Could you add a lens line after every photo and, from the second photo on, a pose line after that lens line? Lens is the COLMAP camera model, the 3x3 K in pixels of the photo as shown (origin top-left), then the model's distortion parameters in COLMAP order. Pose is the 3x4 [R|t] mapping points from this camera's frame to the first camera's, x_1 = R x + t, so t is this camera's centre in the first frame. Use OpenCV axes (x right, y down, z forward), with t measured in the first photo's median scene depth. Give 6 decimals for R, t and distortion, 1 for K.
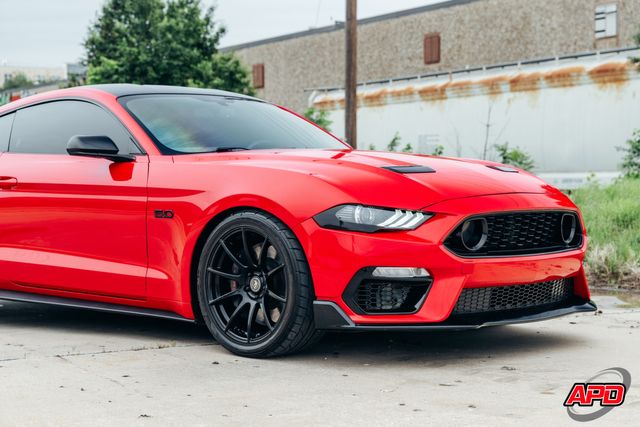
lens RADIAL K [[1690.9, 0, 363.9], [0, 1690.9, 213.6], [0, 0, 1]] dist [0.314535, 0.229907]
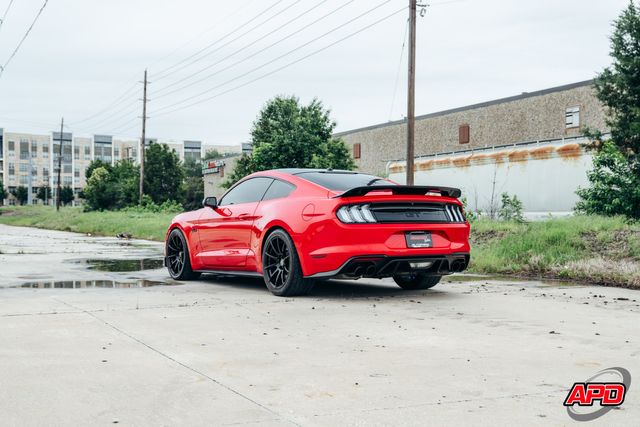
lens RADIAL K [[1181.8, 0, 316.7], [0, 1181.8, 220.4], [0, 0, 1]] dist [0.110414, 0.121328]
pose [[0.994042, 0.006343, -0.108814, 0.025561], [-0.007870, 0.999876, -0.013608, 0.001163], [0.108714, 0.014383, 0.993969, -0.140427]]
